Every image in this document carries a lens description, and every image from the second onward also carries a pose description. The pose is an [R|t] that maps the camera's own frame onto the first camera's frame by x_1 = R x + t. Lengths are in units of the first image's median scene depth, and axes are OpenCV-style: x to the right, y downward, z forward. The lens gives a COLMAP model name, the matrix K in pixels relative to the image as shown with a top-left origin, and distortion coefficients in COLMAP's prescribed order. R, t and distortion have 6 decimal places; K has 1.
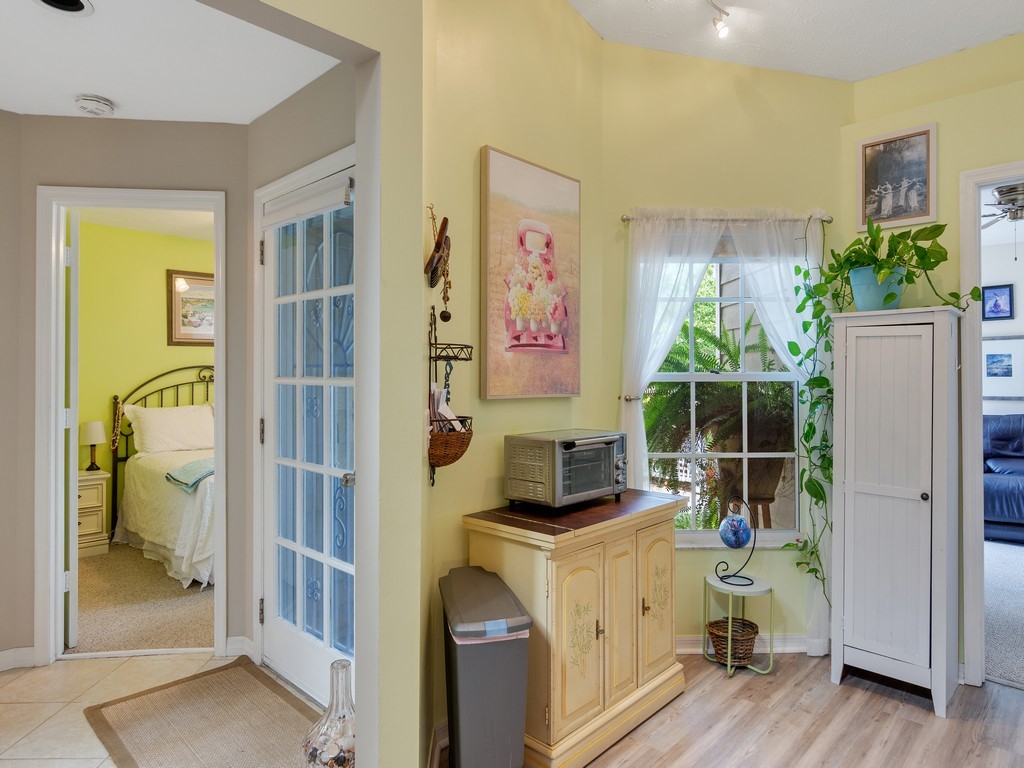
lens RADIAL K [[617.6, 0, 515.6], [0, 617.6, 376.3], [0, 0, 1]] dist [0.003939, 0.001739]
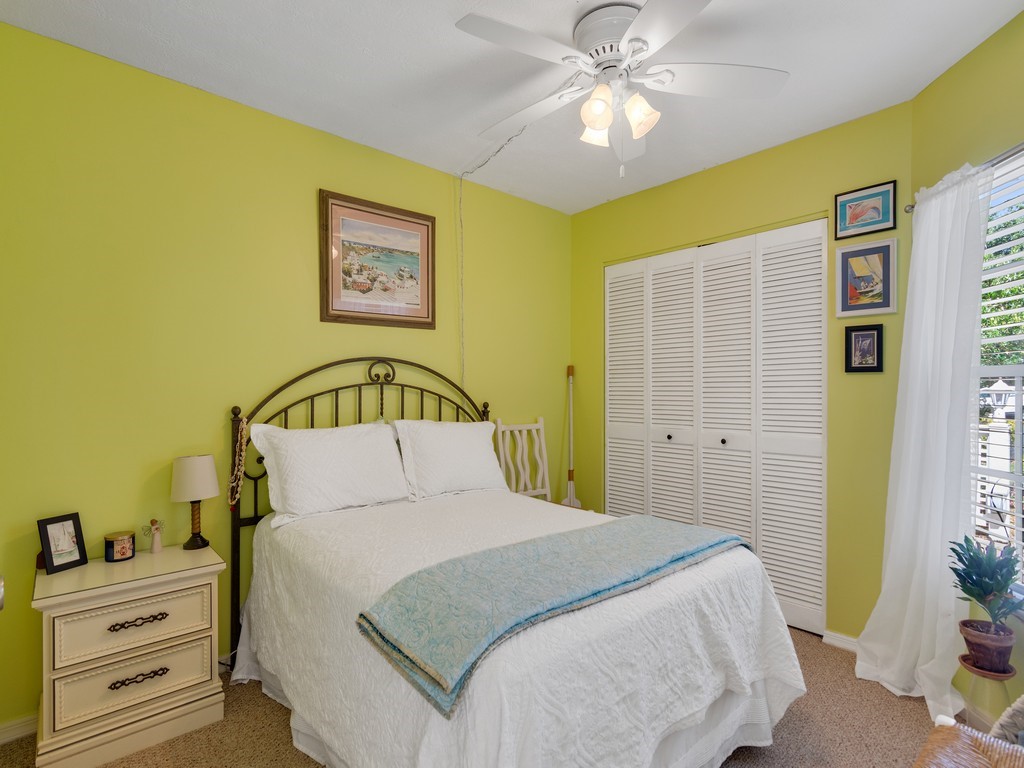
lens RADIAL K [[502.4, 0, 510.3], [0, 502.4, 388.6], [0, 0, 1]] dist [-0.004159, 0.000289]
pose [[0.996458, -0.011738, -0.083273, -0.358795], [0.010809, 0.999874, -0.011598, 0.021877], [0.083399, 0.010657, 0.996459, 0.564148]]
